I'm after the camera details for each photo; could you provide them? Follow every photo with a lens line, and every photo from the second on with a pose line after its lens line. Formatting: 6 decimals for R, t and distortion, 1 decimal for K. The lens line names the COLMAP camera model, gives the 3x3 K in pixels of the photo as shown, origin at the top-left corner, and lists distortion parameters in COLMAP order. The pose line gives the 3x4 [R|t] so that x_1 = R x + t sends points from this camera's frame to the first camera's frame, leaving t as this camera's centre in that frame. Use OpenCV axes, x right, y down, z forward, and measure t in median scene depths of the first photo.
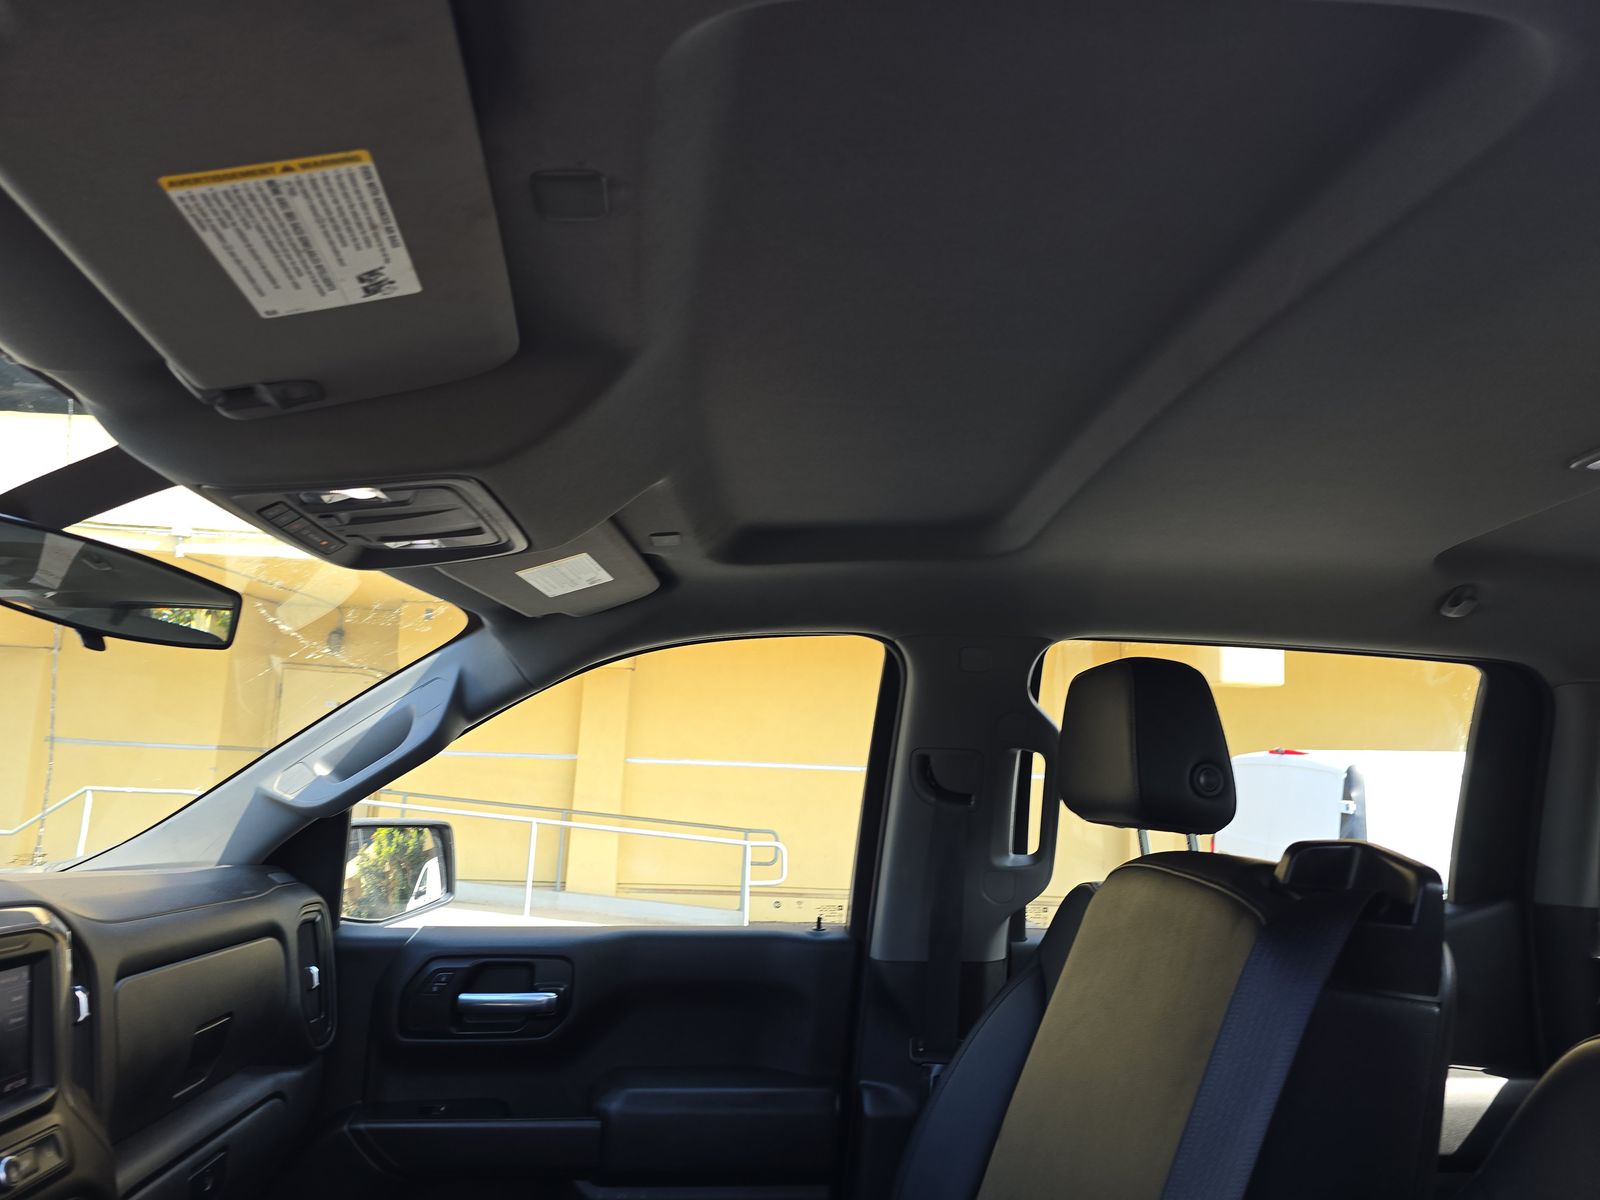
lens RADIAL K [[1074.0, 0, 805.1], [0, 1074.0, 603.4], [0, 0, 1]] dist [0.028184, -0.021549]
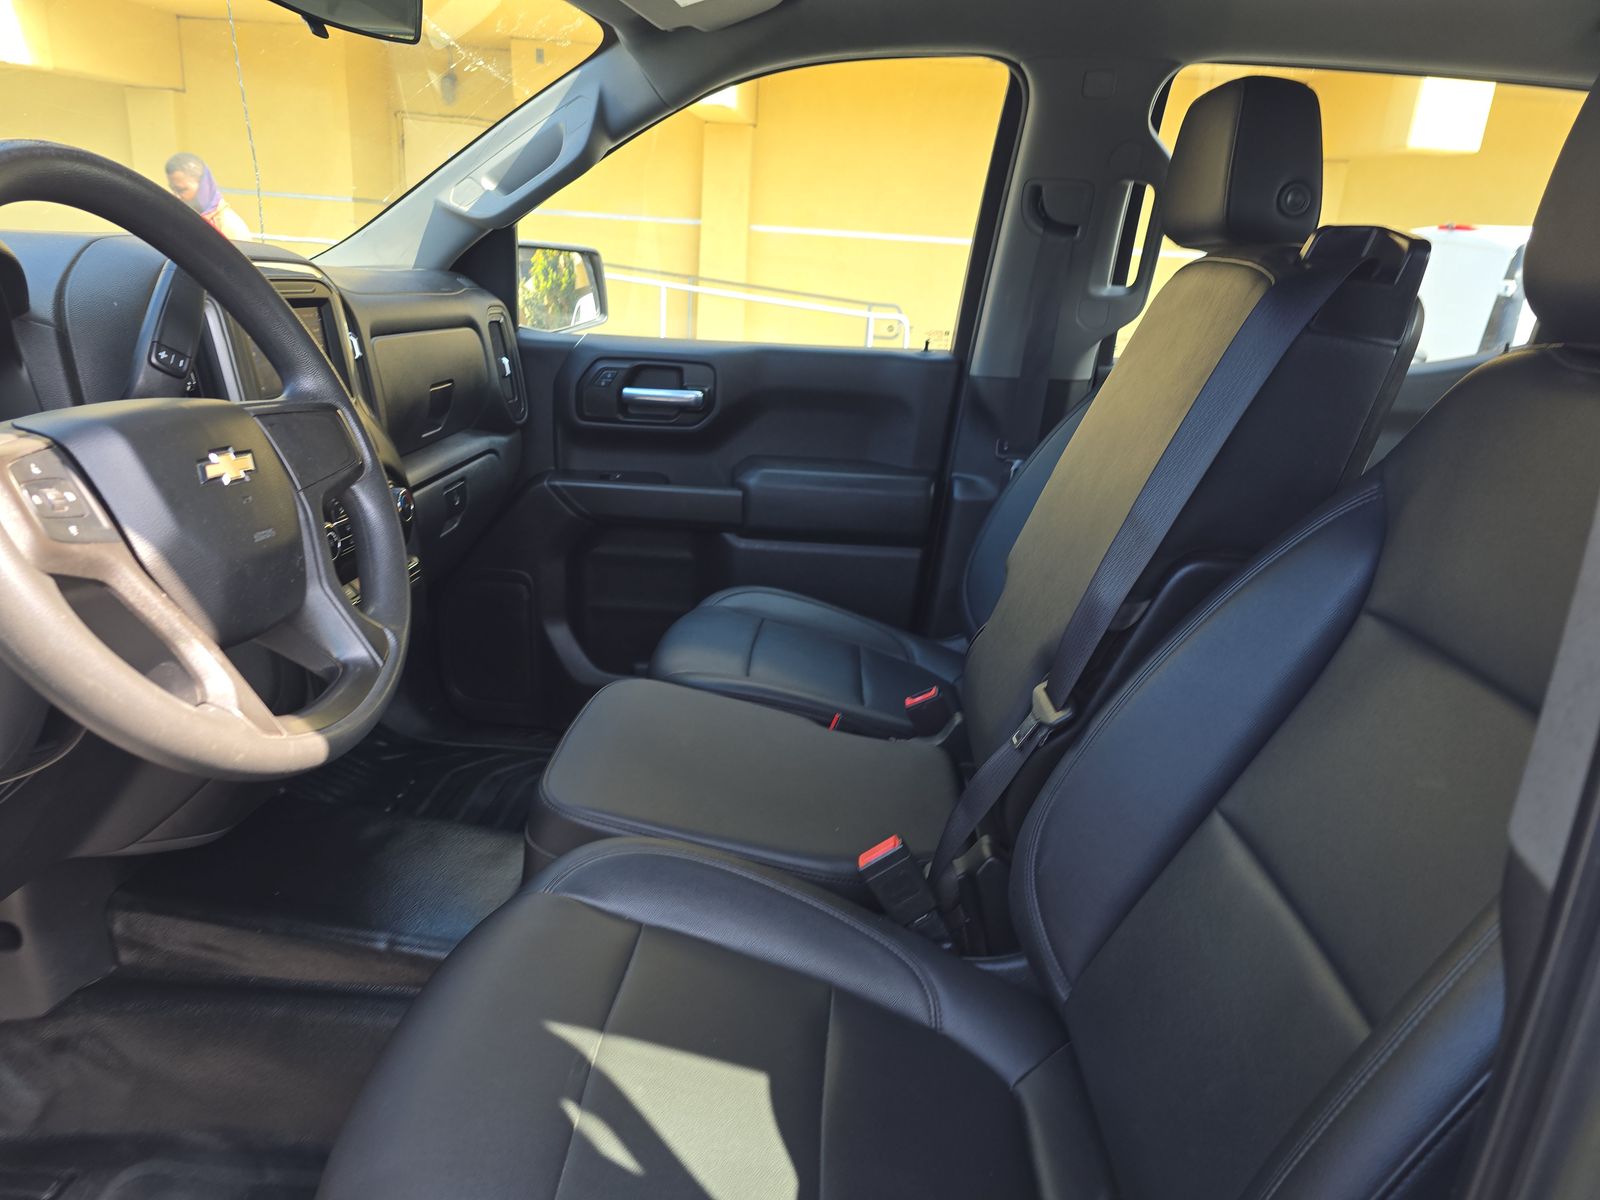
lens RADIAL K [[1074.0, 0, 805.1], [0, 1074.0, 603.4], [0, 0, 1]] dist [0.028184, -0.021549]
pose [[0.993228, 0.058527, -0.100365, 0.016623], [-0.006401, 0.890102, 0.455717, 0.026873], [0.116007, -0.451988, 0.884448, -0.145470]]
